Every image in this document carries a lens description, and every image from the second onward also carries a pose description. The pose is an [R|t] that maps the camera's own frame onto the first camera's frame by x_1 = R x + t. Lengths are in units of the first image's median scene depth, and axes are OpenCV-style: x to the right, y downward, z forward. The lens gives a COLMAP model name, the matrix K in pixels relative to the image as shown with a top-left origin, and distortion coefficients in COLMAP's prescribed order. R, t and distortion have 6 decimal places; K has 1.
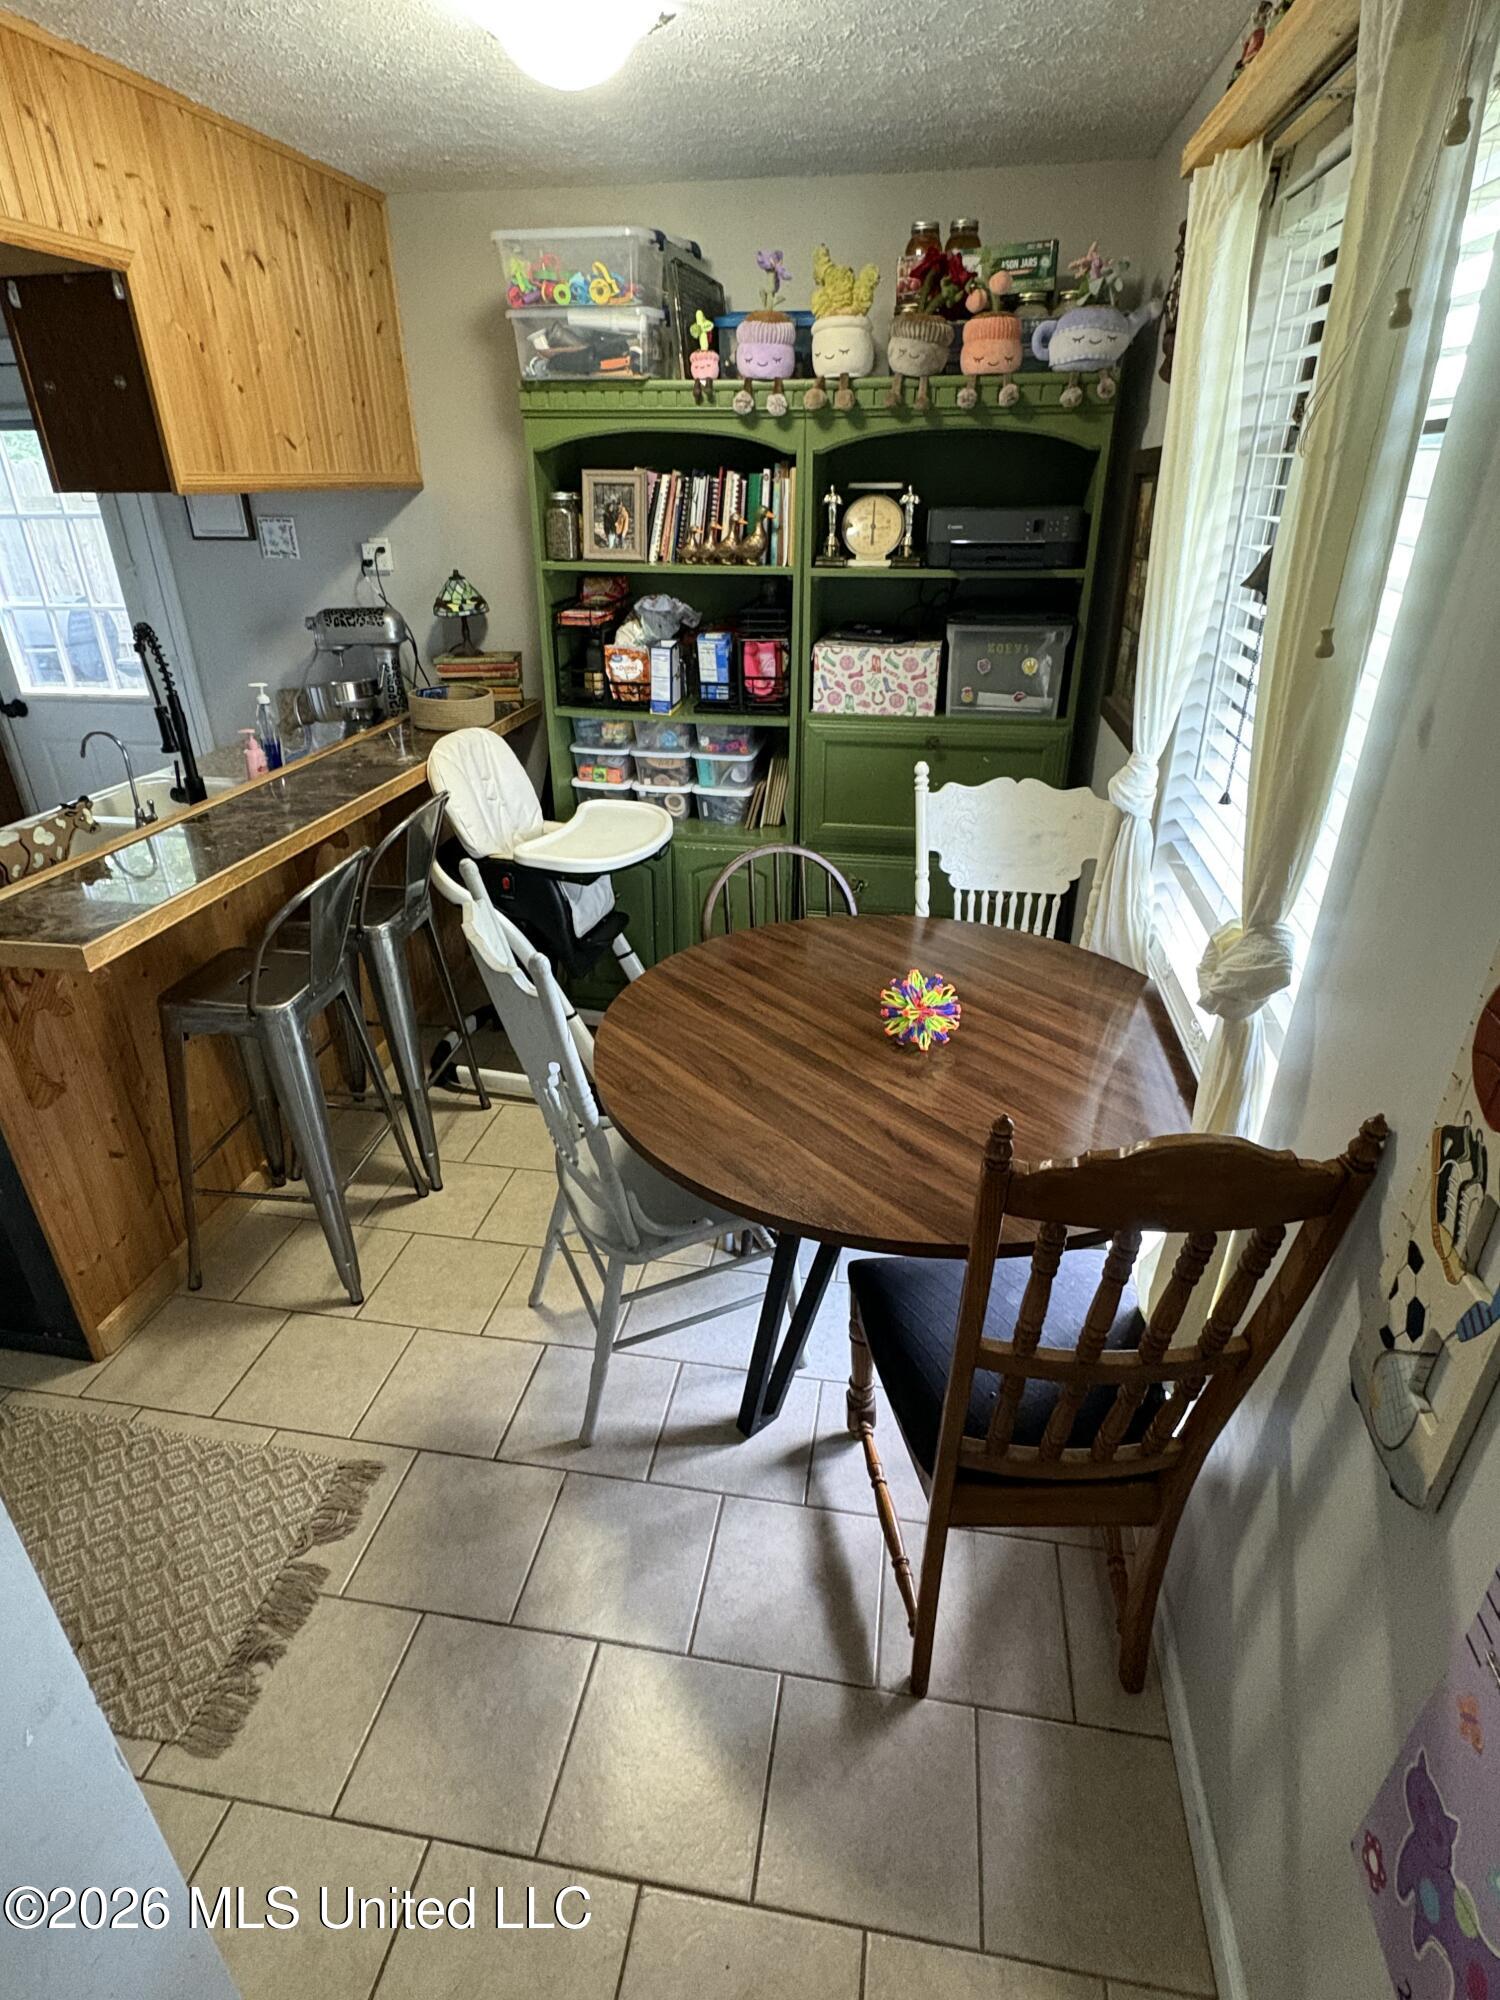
lens RADIAL K [[1041.9, 0, 748.4], [0, 1041.9, 1005.8], [0, 0, 1]] dist [0.000782, -0.000153]
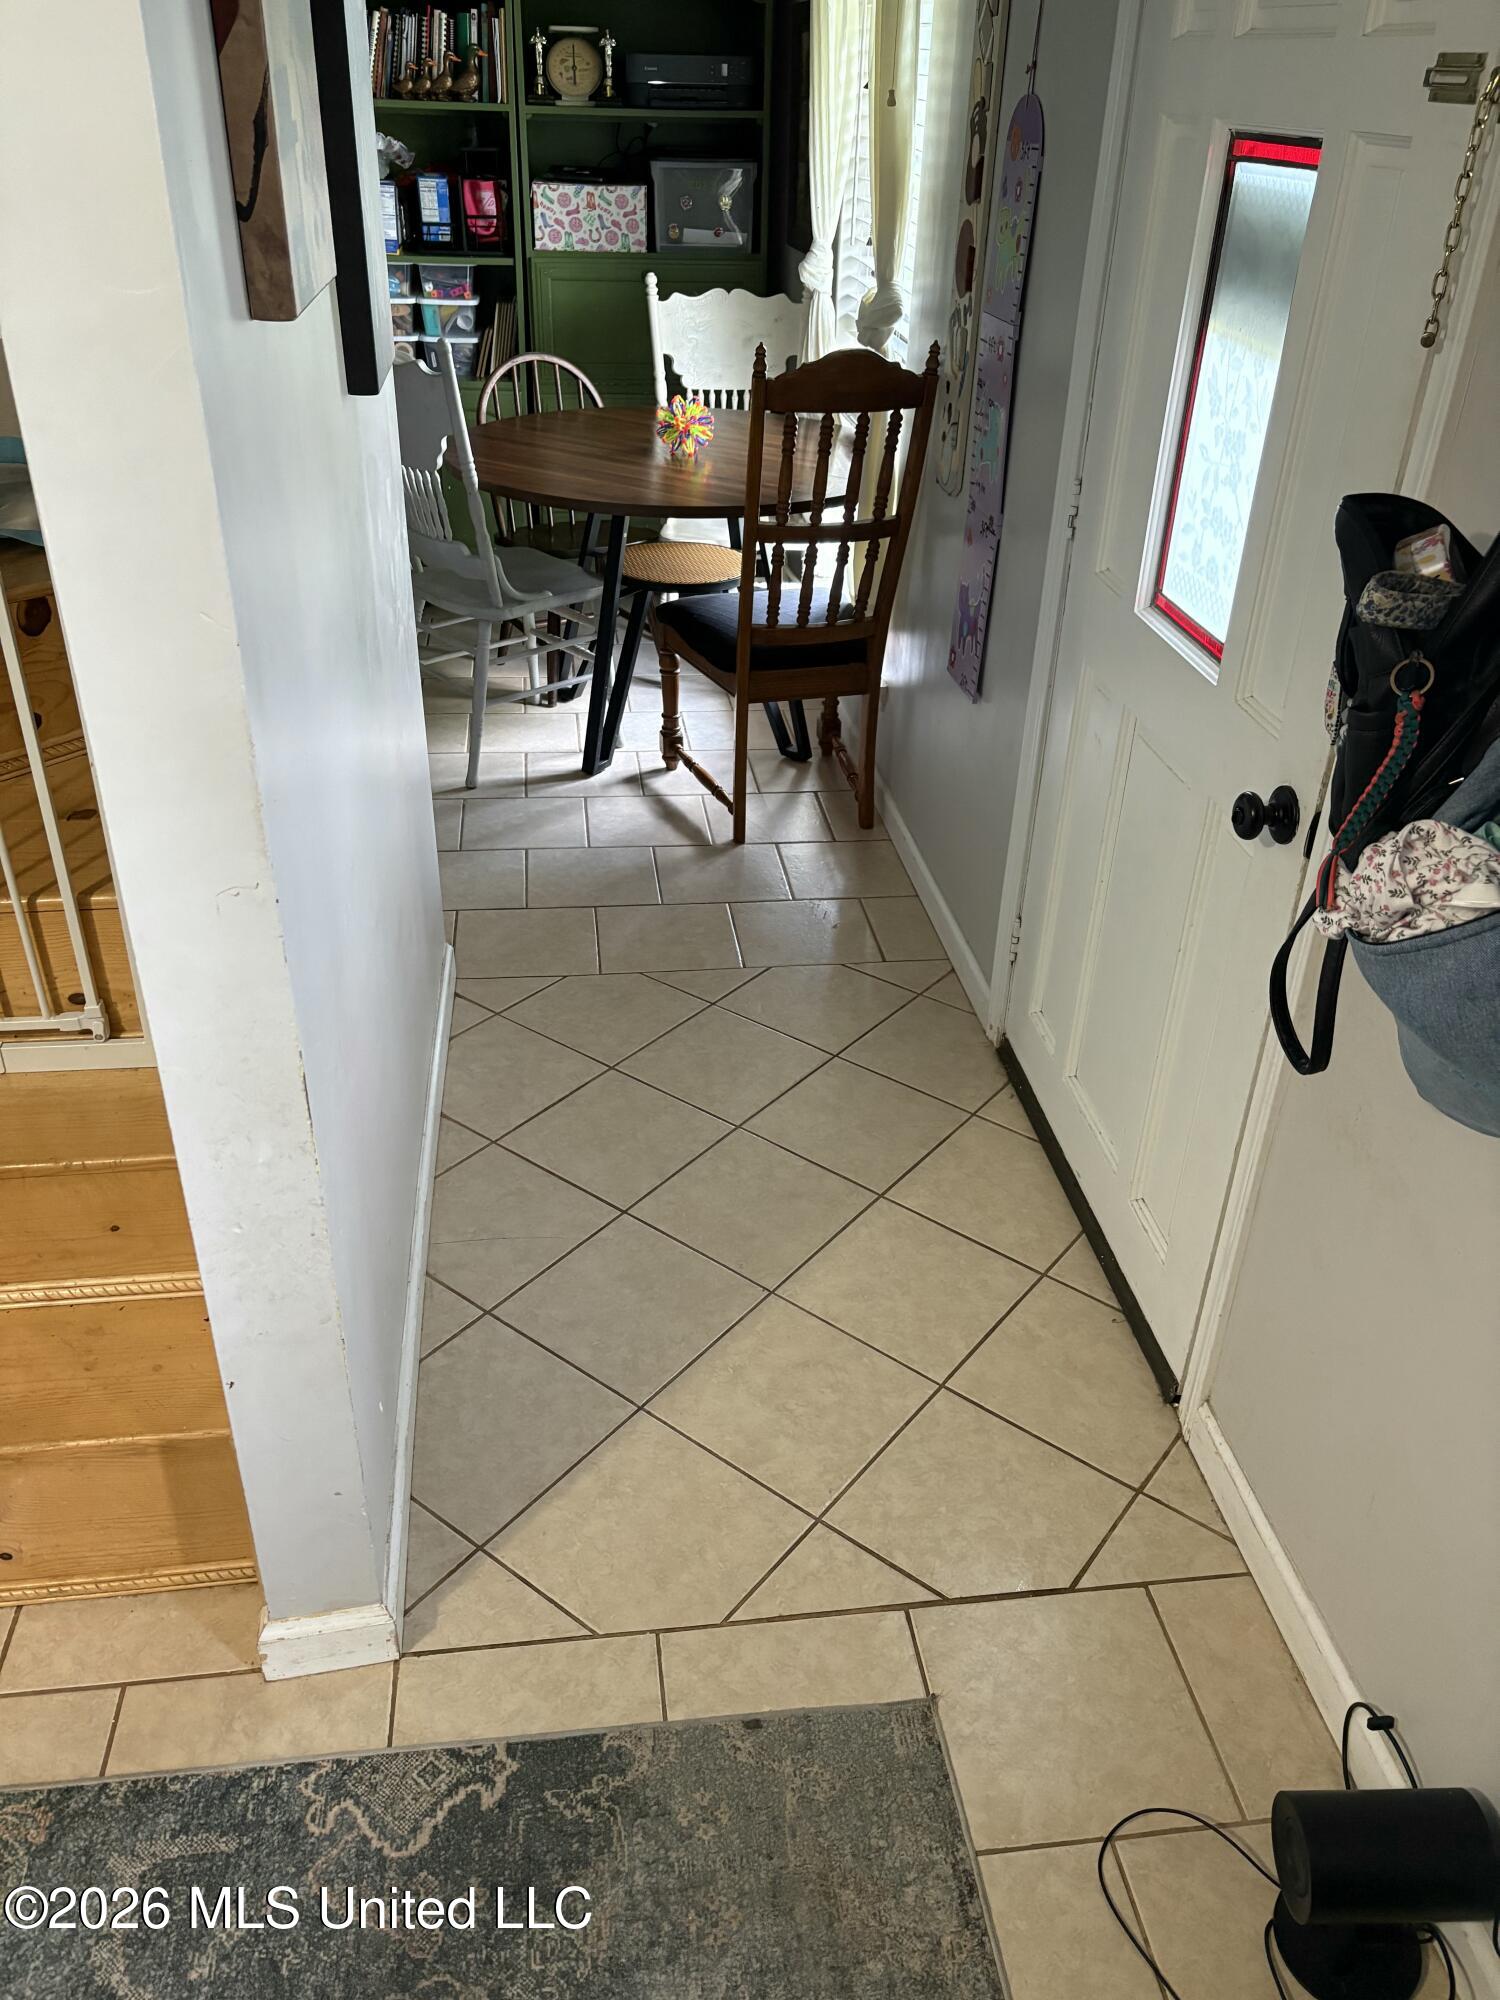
lens RADIAL K [[1511.8, 0, 757.5], [0, 1511.8, 999.7], [0, 0, 1]] dist [0.051762, -0.045146]
pose [[0.956404, -0.126622, 0.263169, -0.242889], [0.105066, 0.989966, 0.094486, 0.377553], [-0.272492, -0.062717, 0.960112, -0.661968]]
